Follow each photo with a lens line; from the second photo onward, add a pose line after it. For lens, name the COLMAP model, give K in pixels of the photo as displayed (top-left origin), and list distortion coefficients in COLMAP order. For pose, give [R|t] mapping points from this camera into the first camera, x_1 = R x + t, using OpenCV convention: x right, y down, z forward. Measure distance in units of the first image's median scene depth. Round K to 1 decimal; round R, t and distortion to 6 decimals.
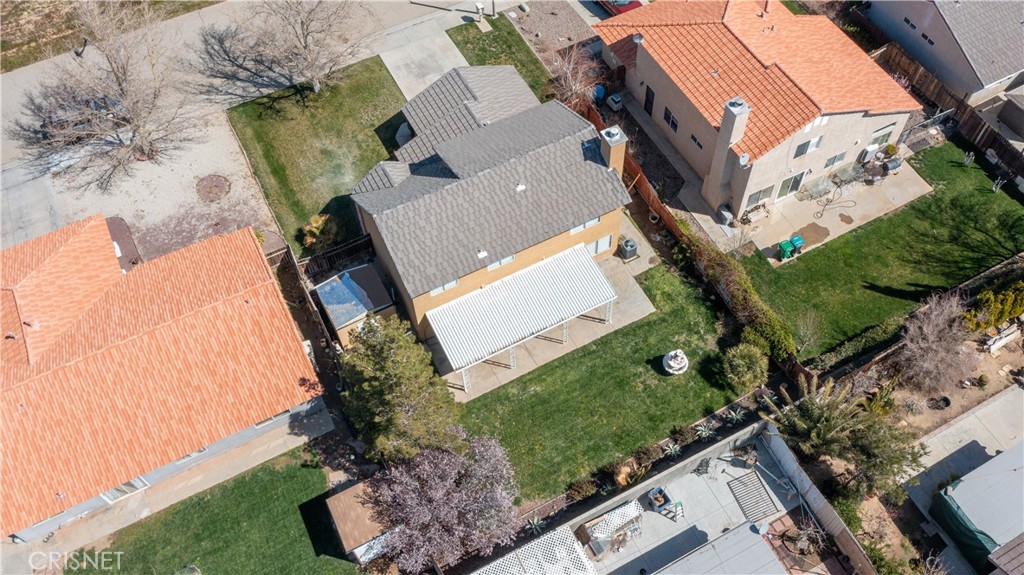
lens RADIAL K [[911.3, 0, 532.5], [0, 911.3, 265.5], [0, 0, 1]] dist [-0.010672, 0.002408]
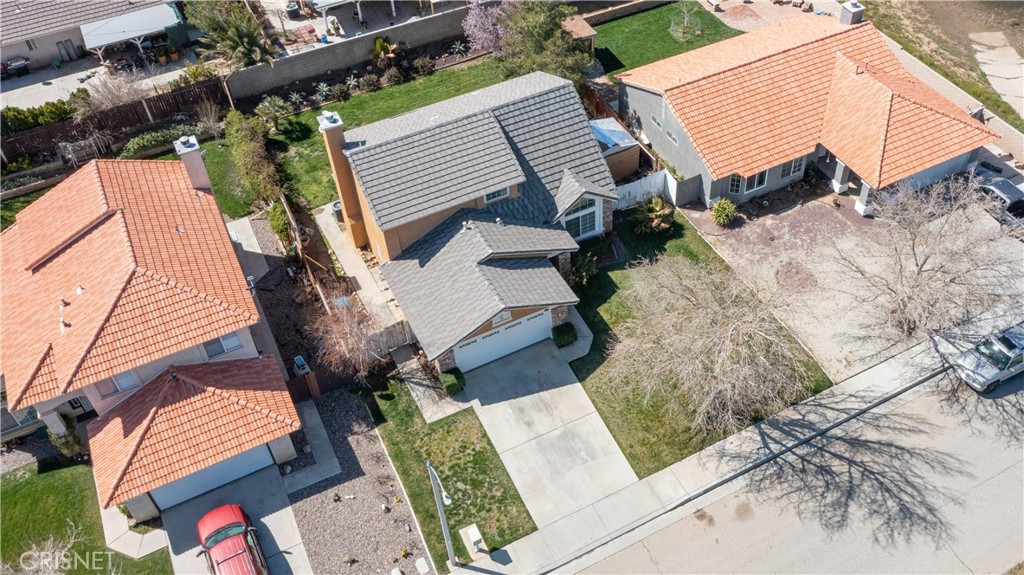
lens RADIAL K [[911.3, 0, 571.2], [0, 911.3, 241.1], [0, 0, 1]] dist [-0.010672, 0.002408]
pose [[-0.999580, 0.023700, 0.016670, -0.160167], [0.012387, -0.170587, 0.985265, -0.989304], [0.026195, 0.985058, 0.170221, 0.859046]]
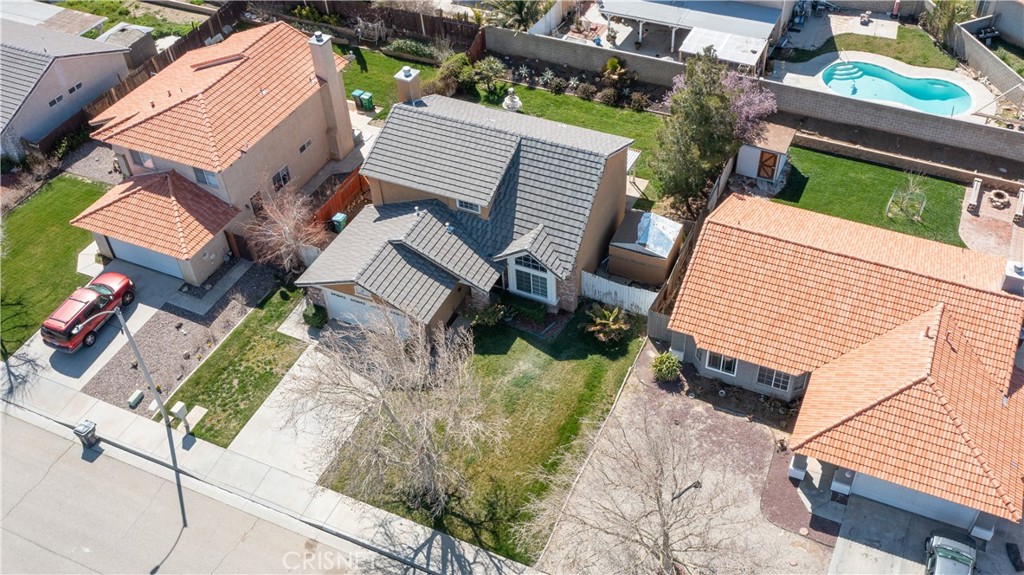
lens RADIAL K [[911.3, 0, 580.1], [0, 911.3, 289.7], [0, 0, 1]] dist [-0.010672, 0.002408]
pose [[-0.639177, -0.522592, 0.564226, -0.698138], [0.641462, 0.042439, 0.765980, -0.734191], [-0.424240, 0.851526, 0.308097, 0.708055]]
